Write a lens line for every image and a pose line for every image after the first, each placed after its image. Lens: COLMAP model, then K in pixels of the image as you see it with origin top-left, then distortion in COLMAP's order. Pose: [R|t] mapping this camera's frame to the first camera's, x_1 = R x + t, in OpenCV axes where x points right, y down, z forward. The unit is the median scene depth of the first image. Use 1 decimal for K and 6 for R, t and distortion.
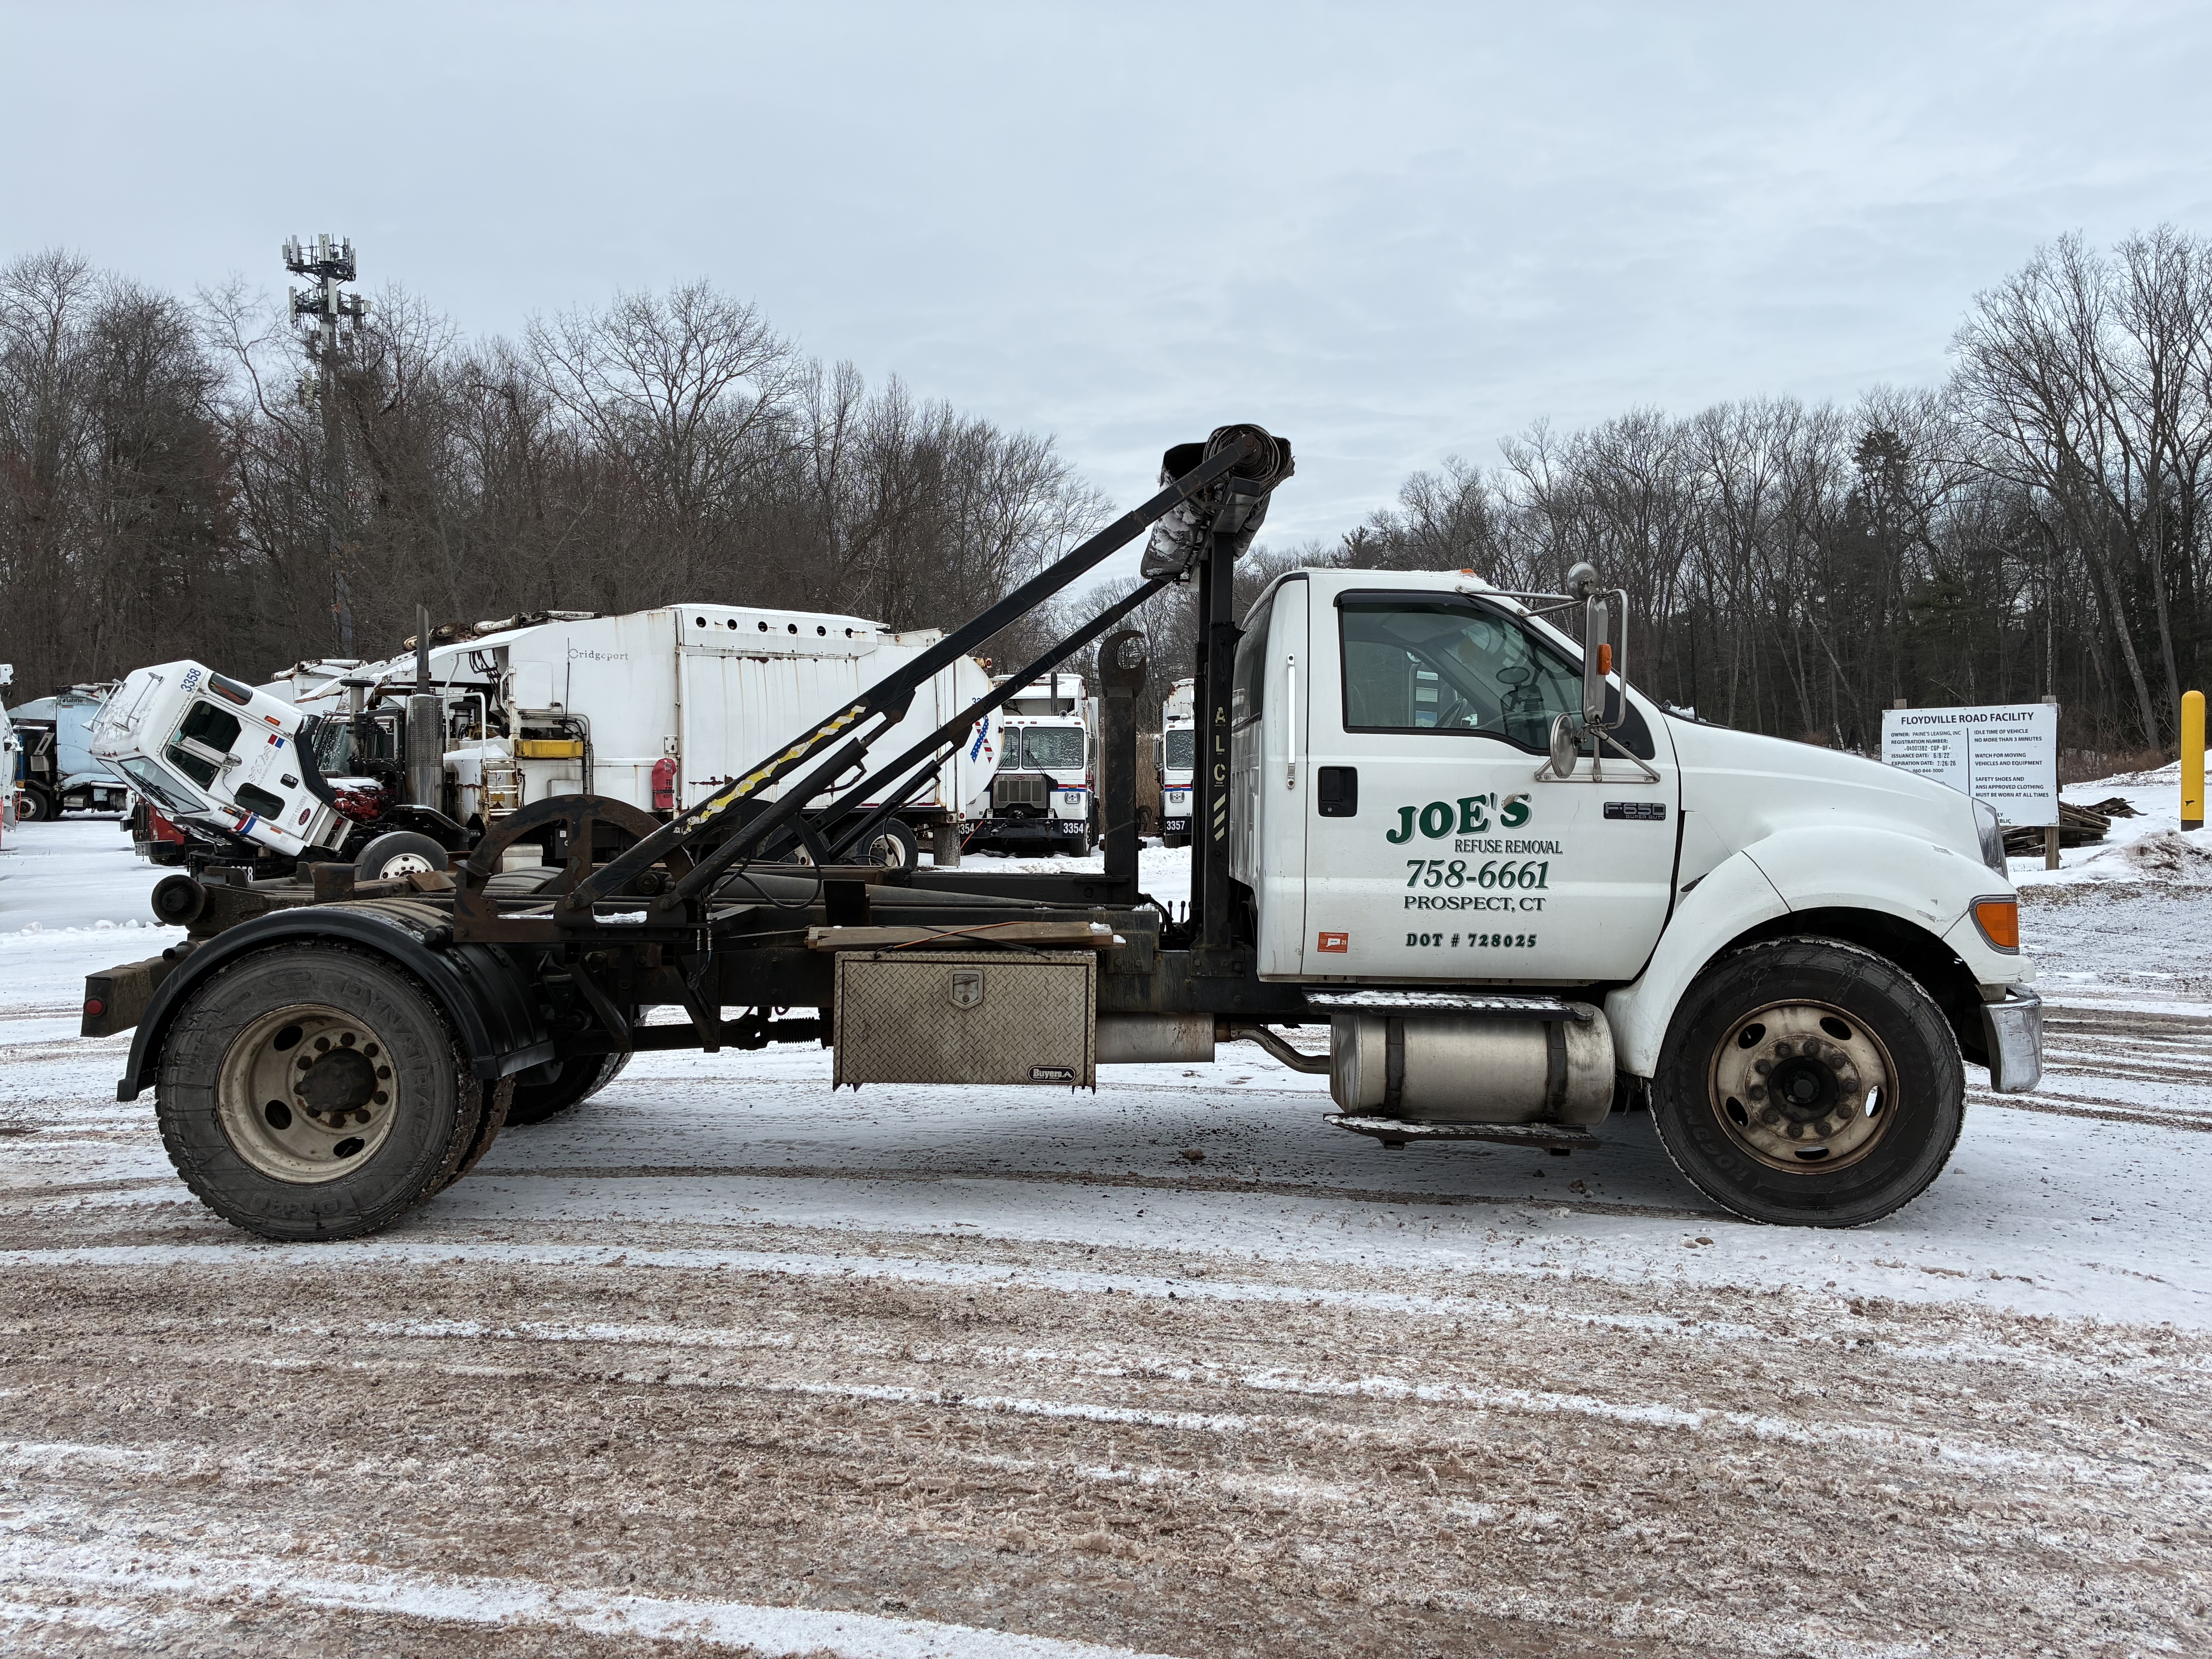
lens RADIAL K [[1670.2, 0, 1113.0], [0, 1670.2, 825.0], [0, 0, 1]] dist [0.031833, -0.029630]
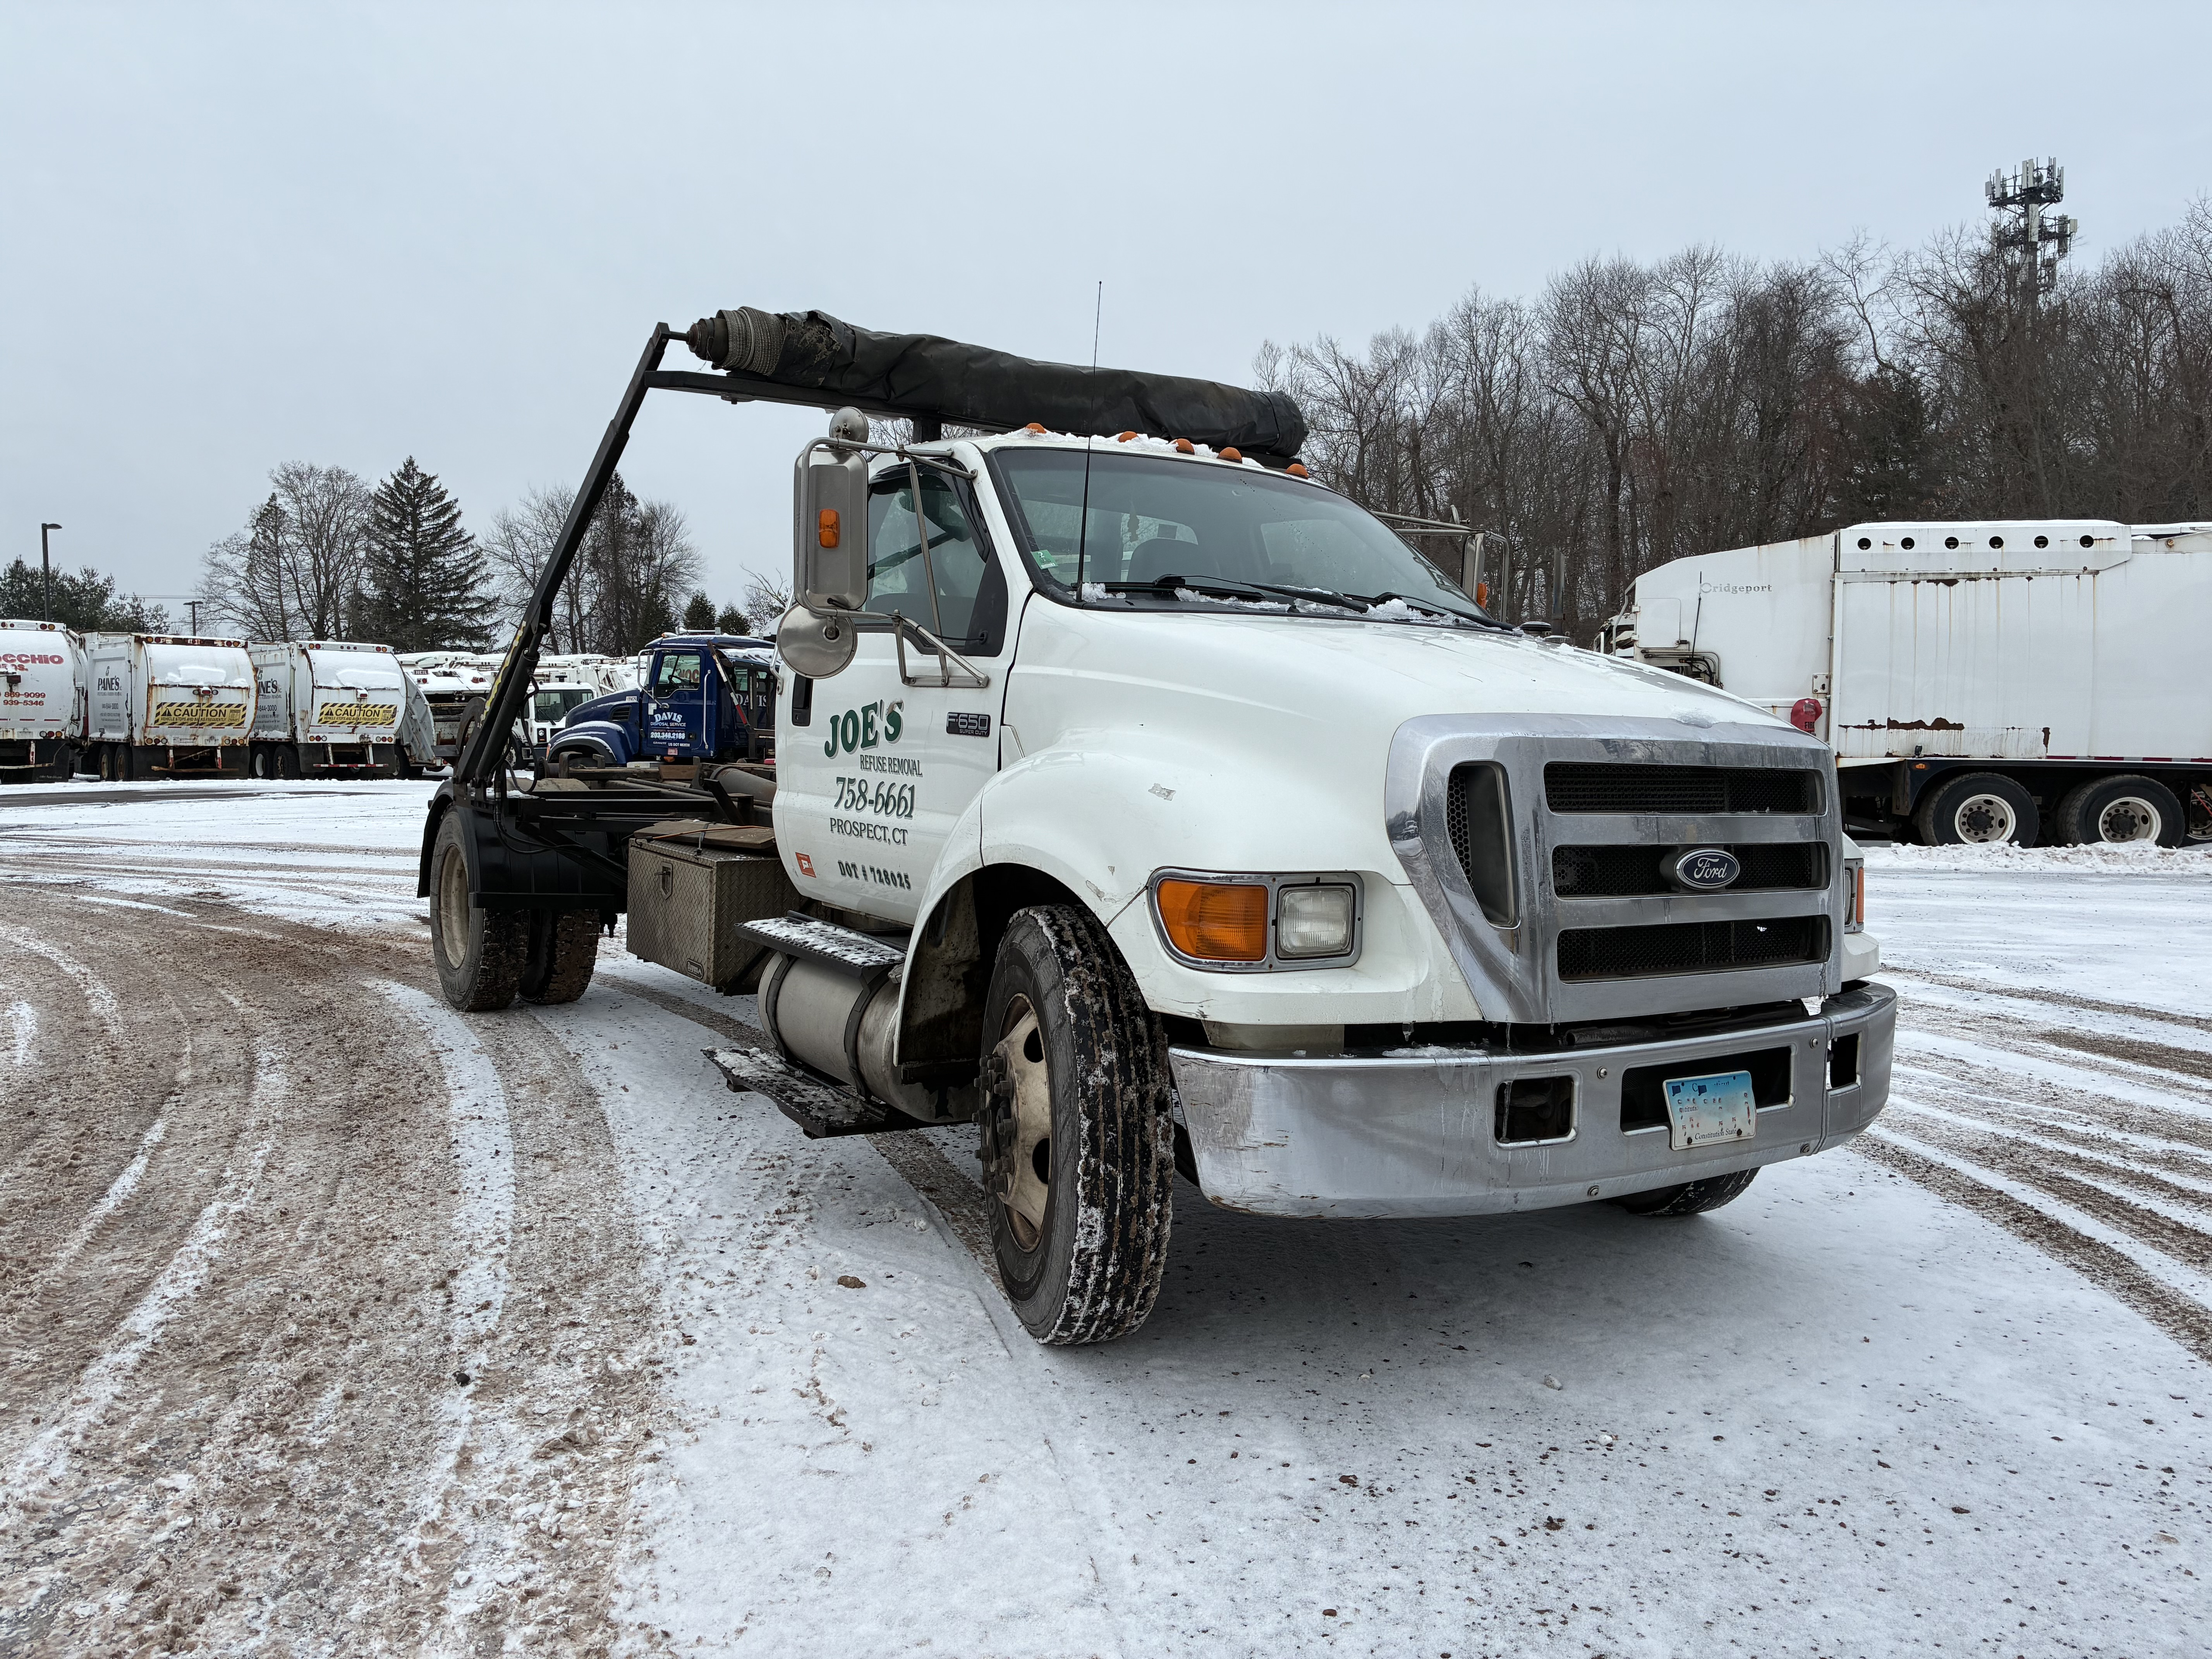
lens RADIAL K [[1670.2, 0, 1097.3], [0, 1670.2, 820.4], [0, 0, 1]] dist [0.031833, -0.029630]
pose [[0.570531, 0.057484, -0.819262, 0.075966], [-0.036657, 0.998336, 0.044521, -0.000026], [0.820458, 0.004631, 0.571688, 0.047719]]
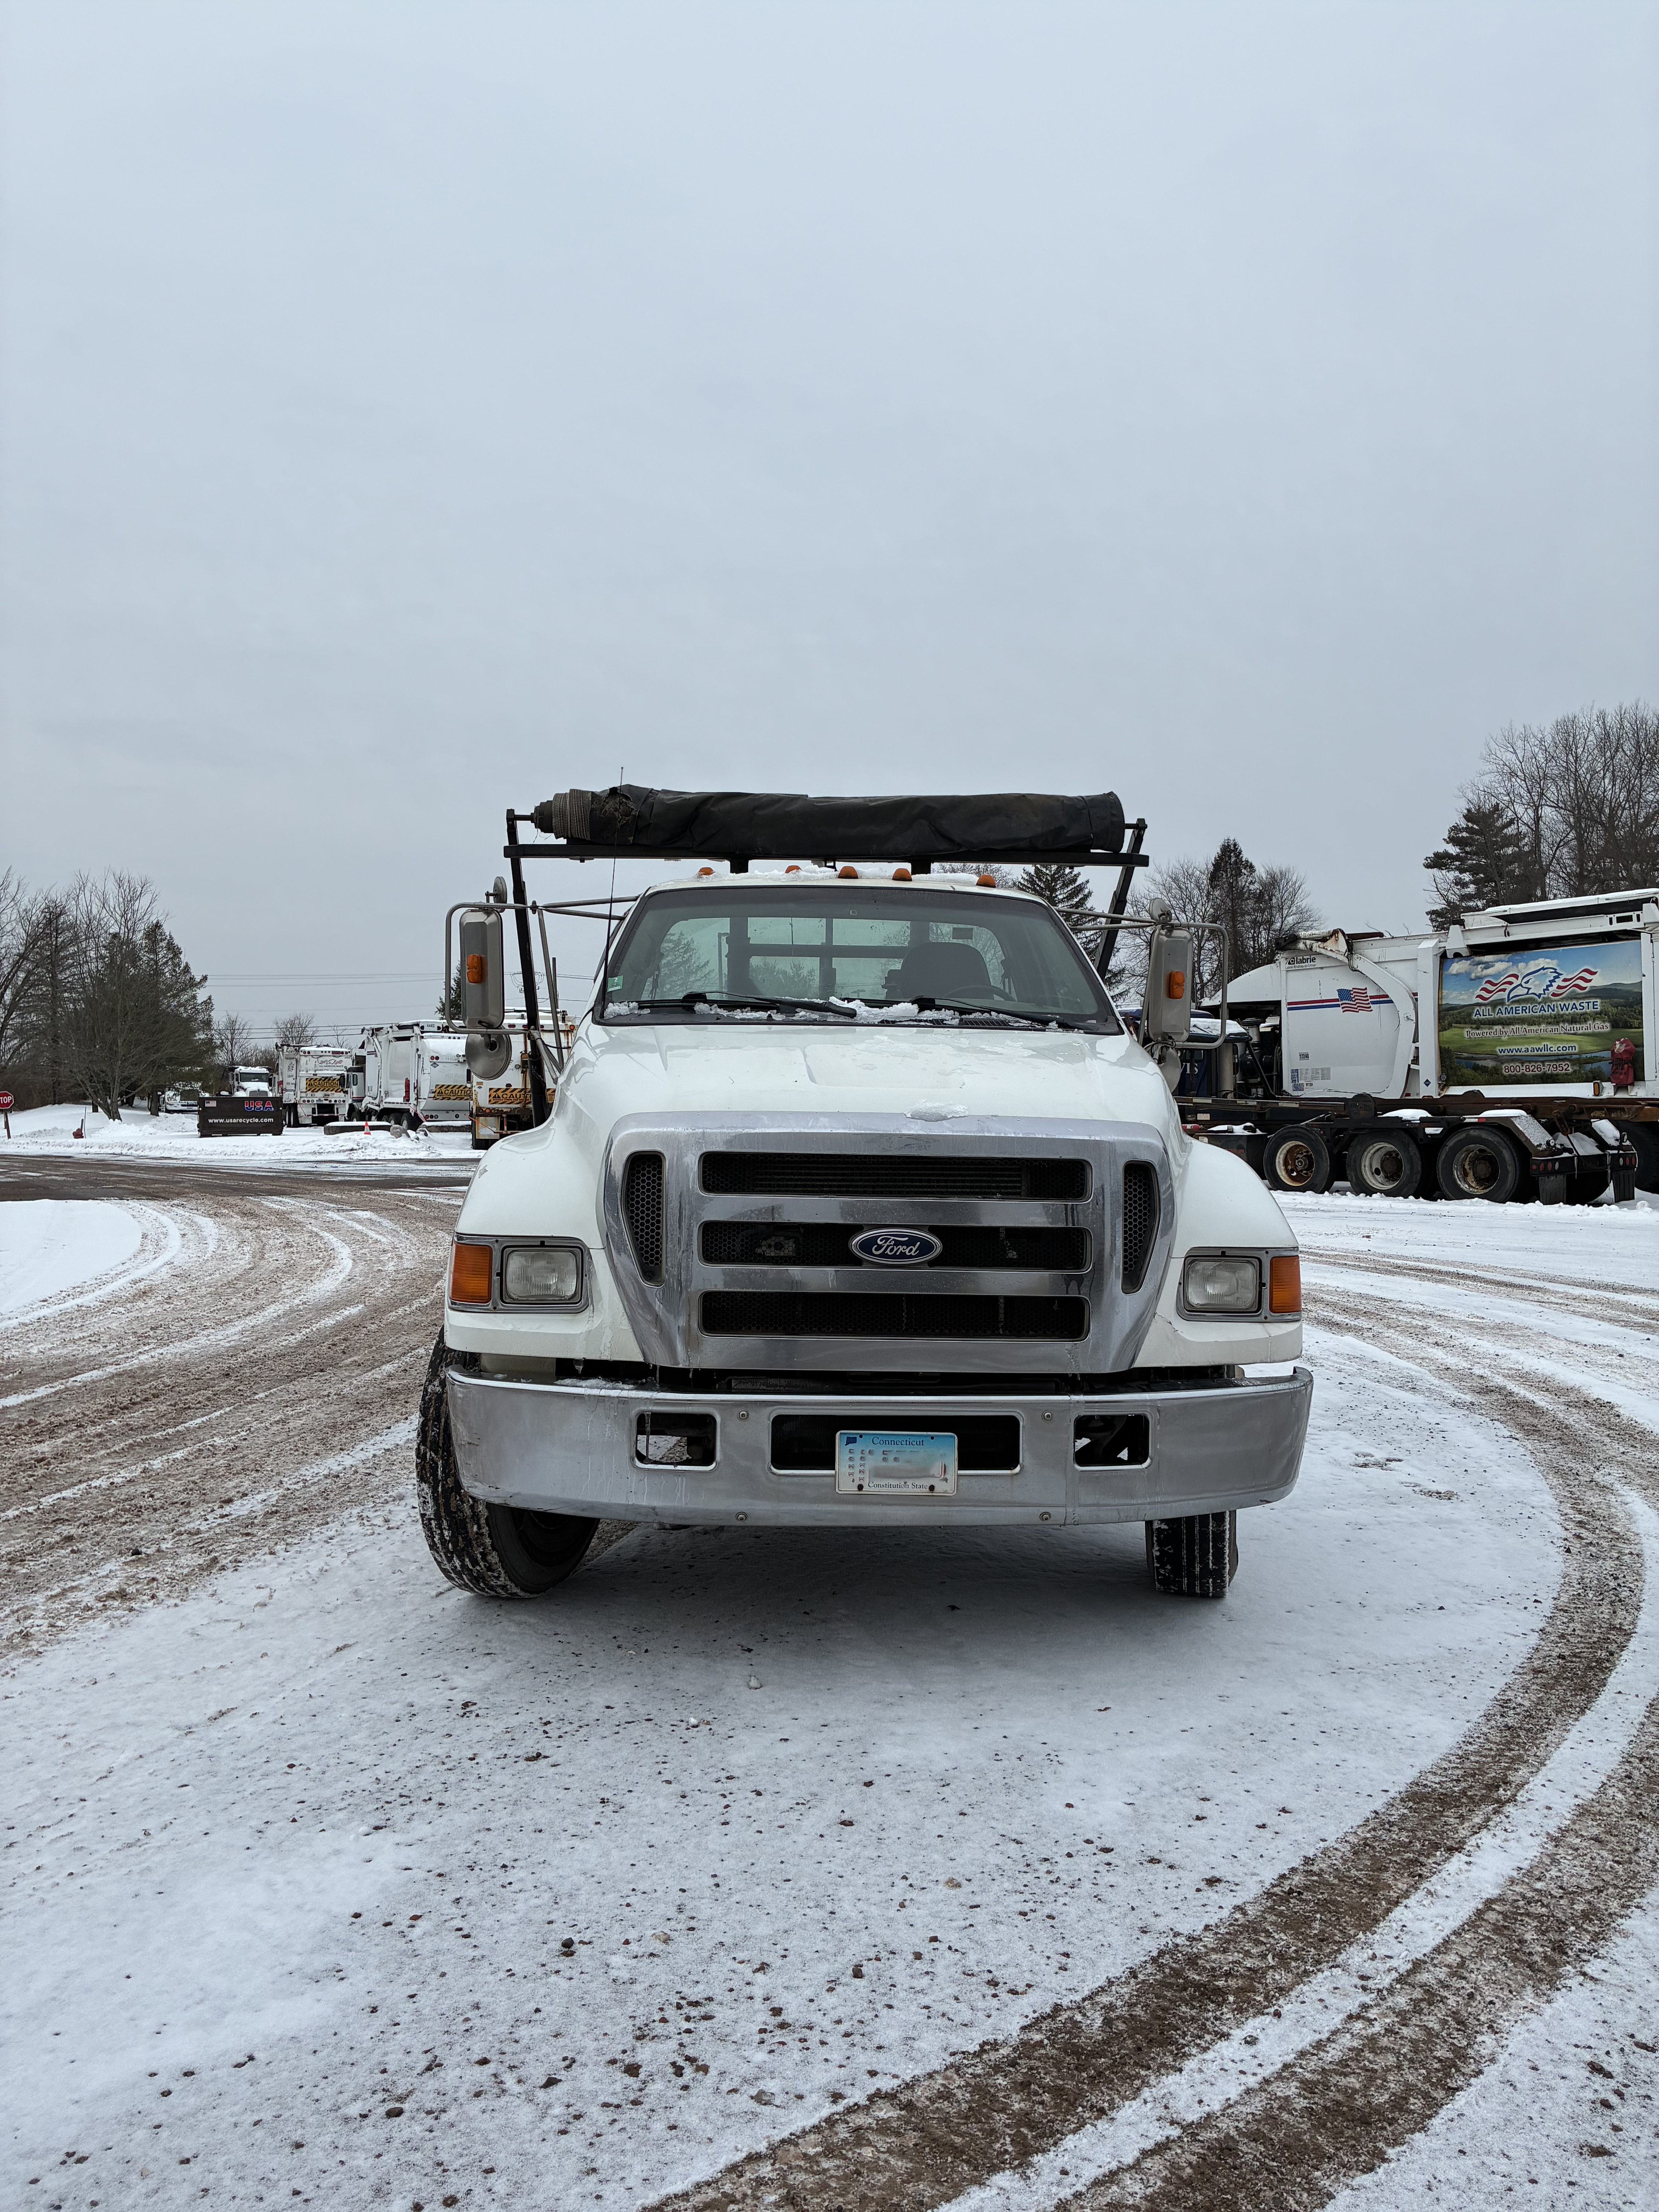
lens RADIAL K [[1670.2, 0, 822.9], [0, 1670.2, 1106.0], [0, 0, 1]] dist [0.031833, -0.029630]
pose [[0.061226, 0.018897, -0.997945, 0.213374], [-0.026188, 0.999507, 0.017320, -0.014396], [0.997780, 0.025074, 0.061691, 0.250881]]
